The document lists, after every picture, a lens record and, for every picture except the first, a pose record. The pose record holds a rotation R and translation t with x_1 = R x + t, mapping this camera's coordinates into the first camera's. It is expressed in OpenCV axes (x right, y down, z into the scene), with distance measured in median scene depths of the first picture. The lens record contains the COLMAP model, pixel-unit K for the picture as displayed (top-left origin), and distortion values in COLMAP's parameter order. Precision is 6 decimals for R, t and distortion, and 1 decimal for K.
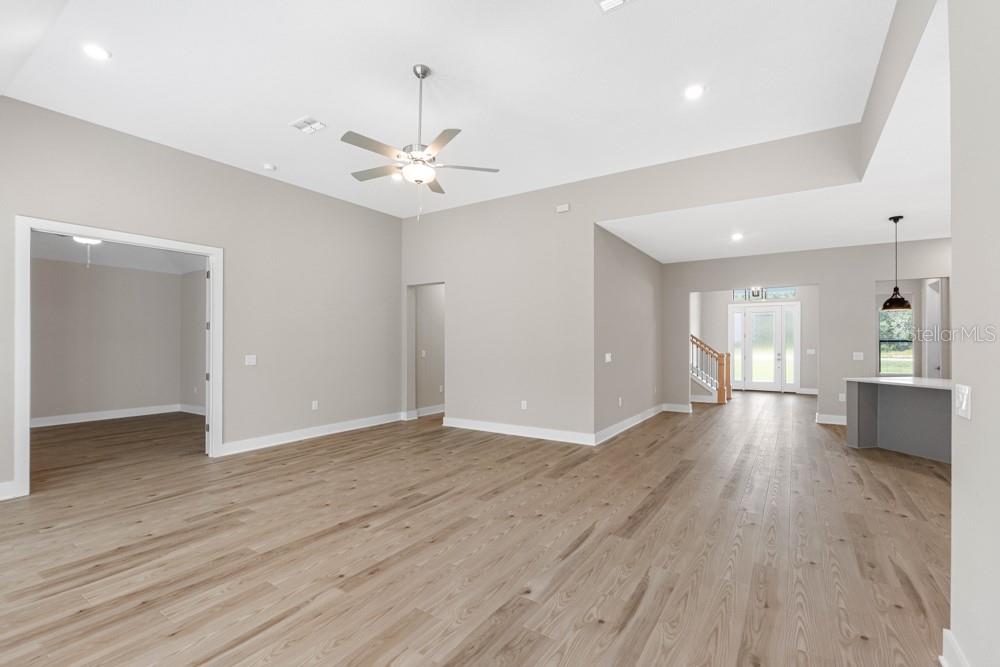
lens RADIAL K [[443.0, 0, 502.6], [0, 443.0, 339.4], [0, 0, 1]] dist [-0.002118, -0.000008]
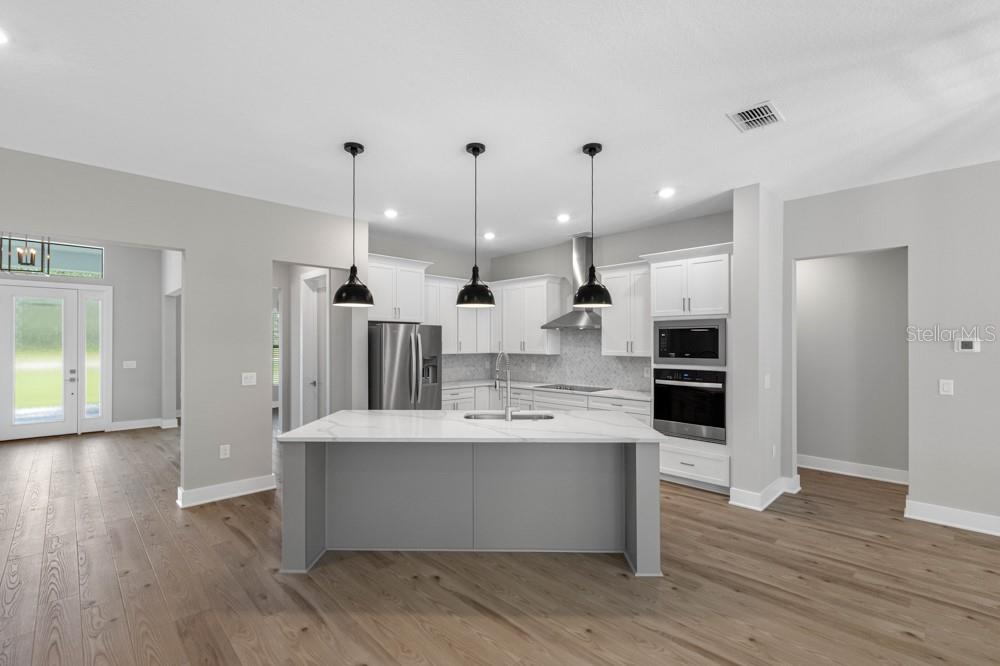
lens RADIAL K [[443.0, 0, 502.6], [0, 443.0, 338.9], [0, 0, 1]] dist [-0.002118, -0.000008]
pose [[0.207542, -0.001049, 0.978226, 0.204159], [0.000443, 0.999999, 0.000979, -0.012960], [-0.978226, 0.000230, 0.207543, 0.389850]]
